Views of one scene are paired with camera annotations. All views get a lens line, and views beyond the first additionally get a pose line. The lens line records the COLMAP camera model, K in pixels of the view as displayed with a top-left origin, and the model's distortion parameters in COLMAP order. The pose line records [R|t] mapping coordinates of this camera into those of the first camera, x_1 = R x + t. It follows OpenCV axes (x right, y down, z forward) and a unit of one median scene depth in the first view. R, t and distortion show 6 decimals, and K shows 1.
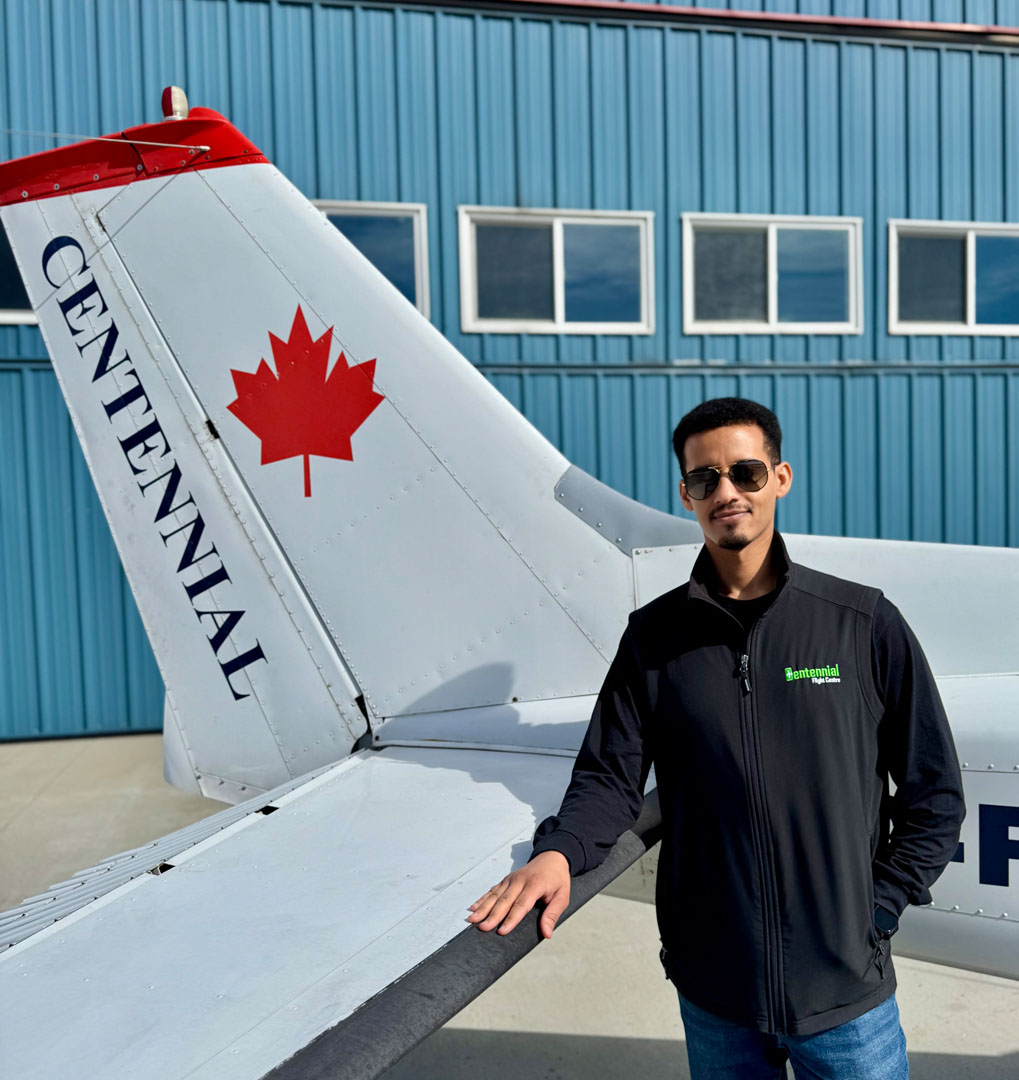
lens RADIAL K [[947.6, 0, 521.5], [0, 947.6, 562.4], [0, 0, 1]] dist [0.049761, -0.060183]
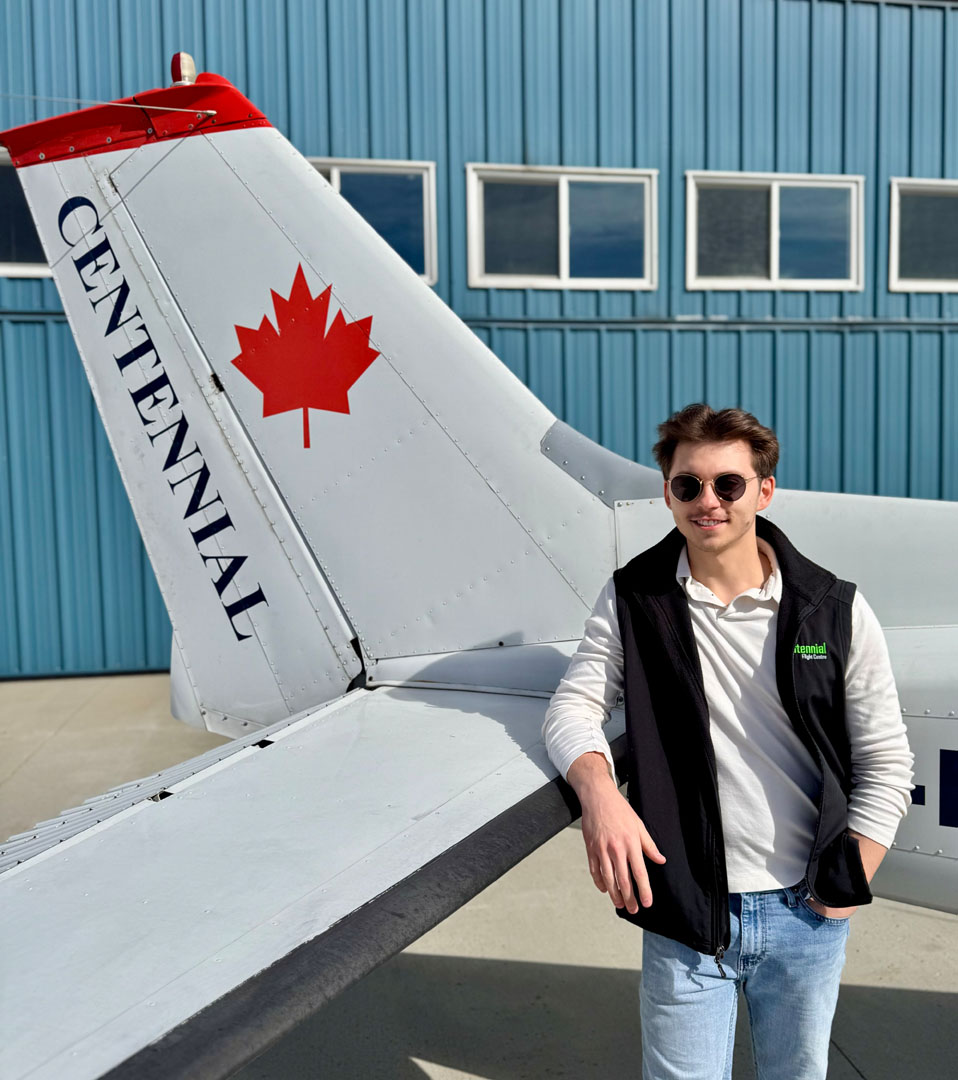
lens RADIAL K [[927.5, 0, 509.8], [0, 927.5, 527.7], [0, 0, 1]] dist [0.046886, -0.053632]
pose [[0.999654, 0.011179, -0.023800, 0.018926], [-0.010778, 0.999799, 0.016894, -0.000721], [0.023984, -0.016632, 0.999574, -0.016762]]
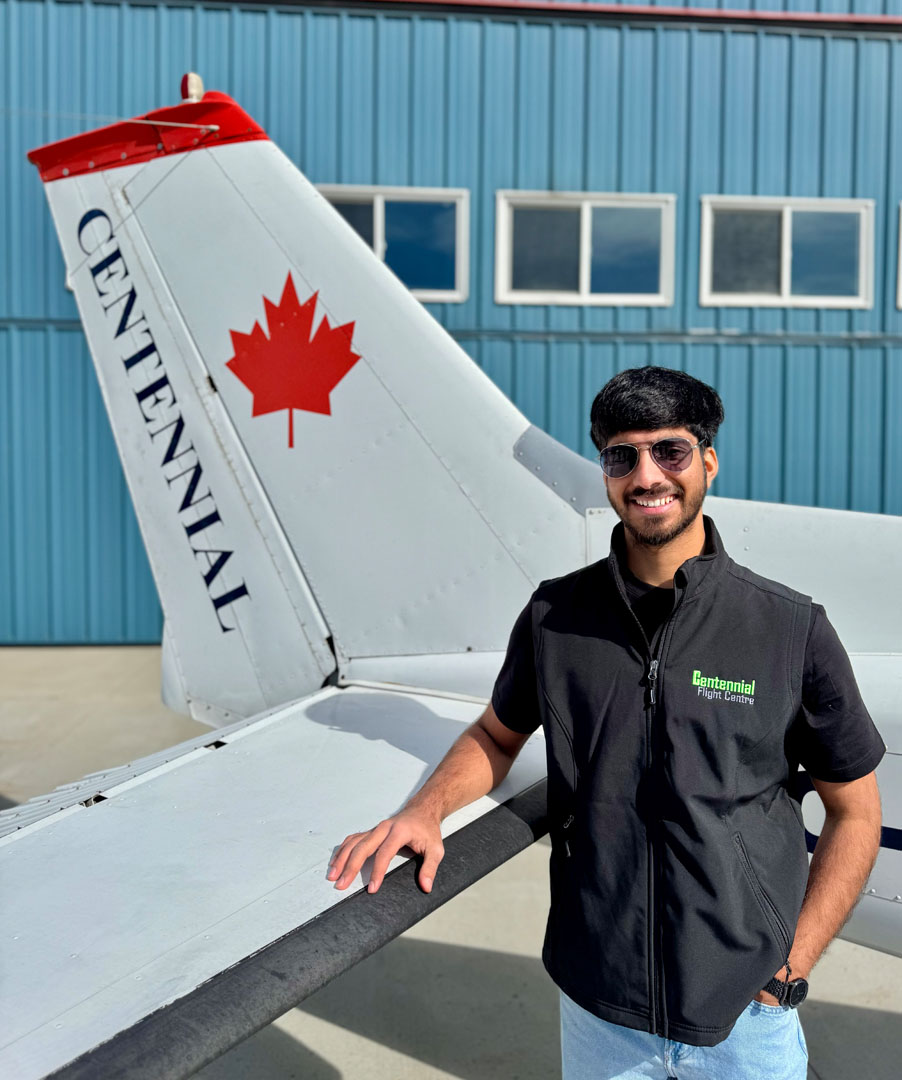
lens RADIAL K [[824.4, 0, 478.1], [0, 824.4, 492.9], [0, 0, 1]] dist [0.041552, -0.043009]
pose [[0.993258, 0.036413, -0.110054, 0.071394], [-0.037946, 0.999209, -0.011870, -0.012121], [0.109535, 0.015966, 0.993855, 0.073801]]
